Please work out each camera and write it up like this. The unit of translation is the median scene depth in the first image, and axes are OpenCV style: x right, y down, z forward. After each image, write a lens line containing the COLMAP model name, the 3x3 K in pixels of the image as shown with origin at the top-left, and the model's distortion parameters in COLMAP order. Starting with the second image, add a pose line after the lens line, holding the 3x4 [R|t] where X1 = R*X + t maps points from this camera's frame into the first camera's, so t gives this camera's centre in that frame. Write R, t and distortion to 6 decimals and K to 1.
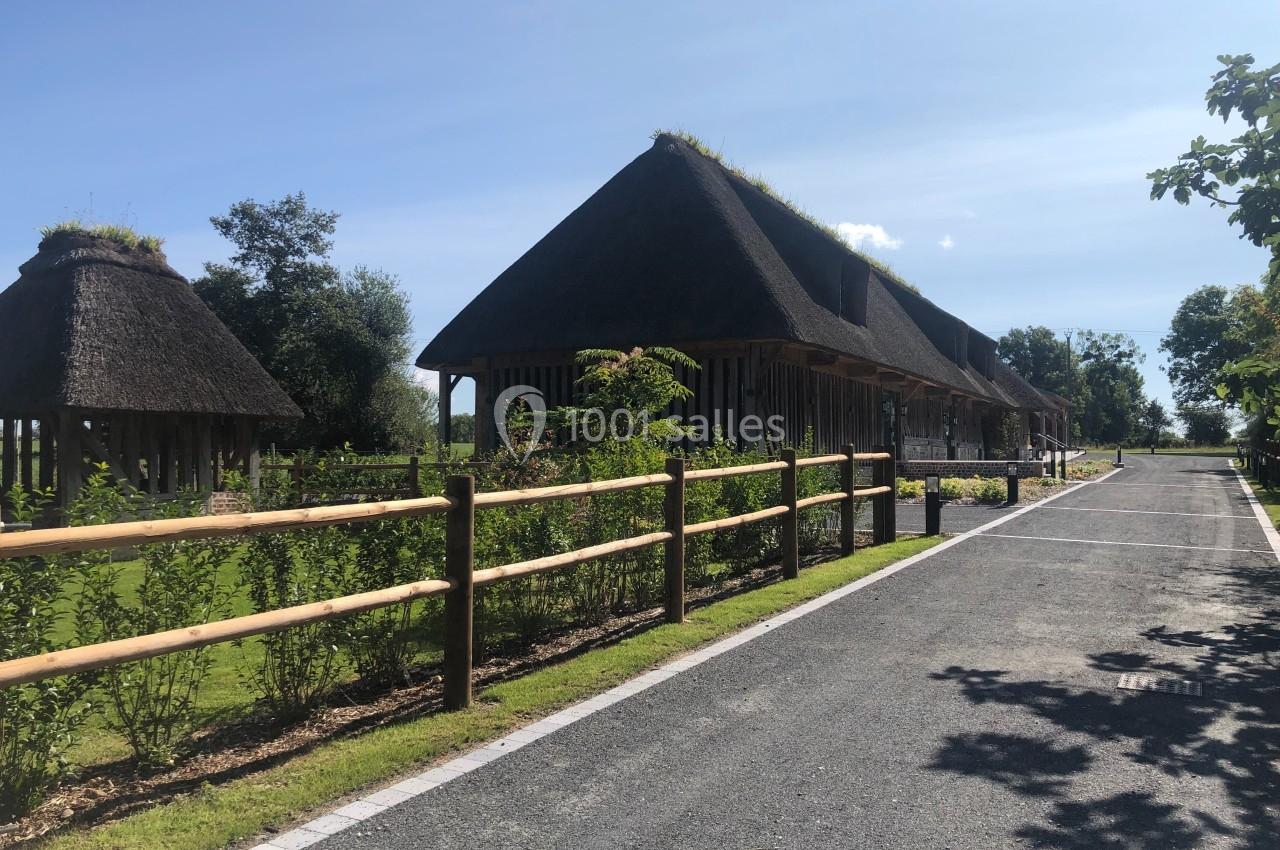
lens RADIAL K [[995.4, 0, 638.9], [0, 995.4, 398.9], [0, 0, 1]] dist [0.012326, 0.006160]
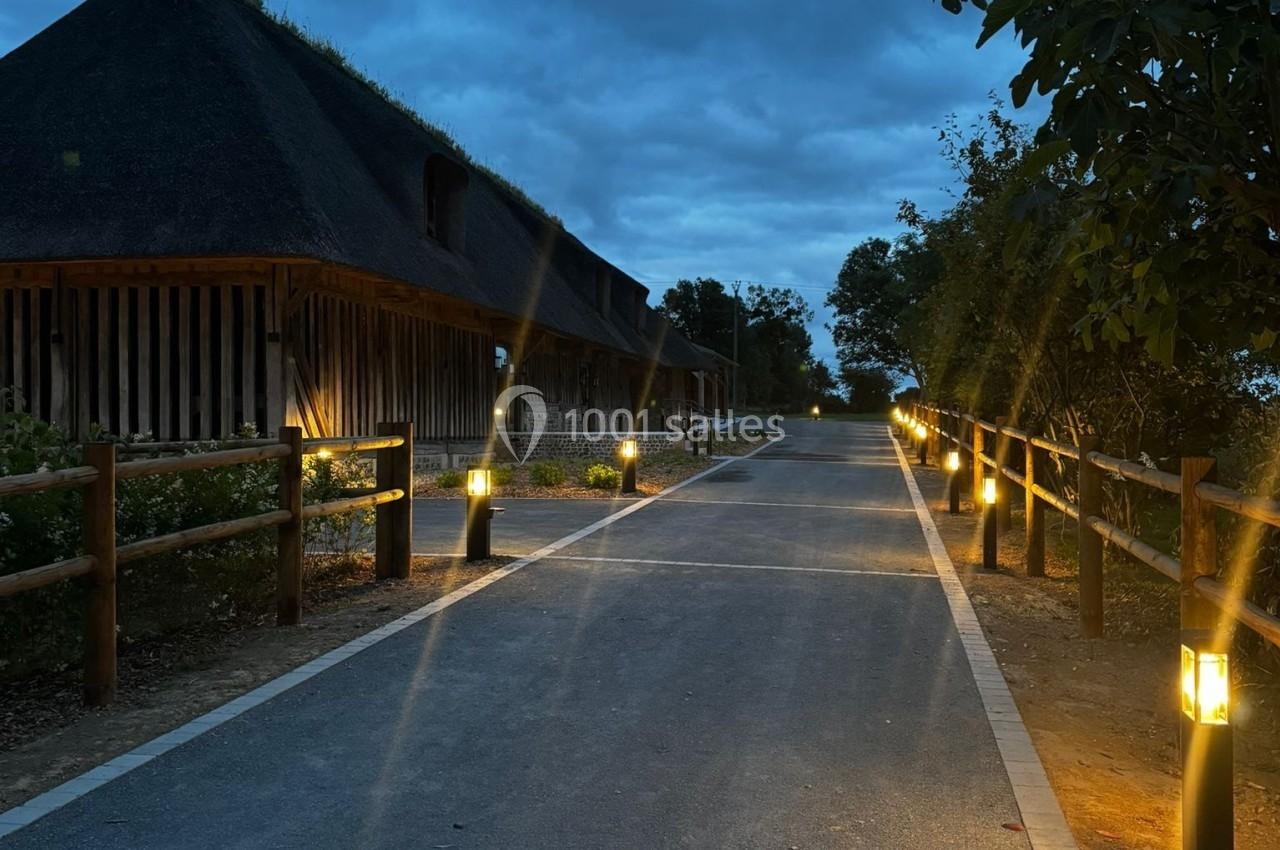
lens RADIAL K [[995.4, 0, 638.9], [0, 995.4, 398.9], [0, 0, 1]] dist [0.012326, 0.006160]
pose [[0.958981, 0.002511, 0.283460, 0.102995], [-0.014320, 0.999113, 0.039595, 0.002904], [-0.283109, -0.042030, 0.958166, 0.176611]]
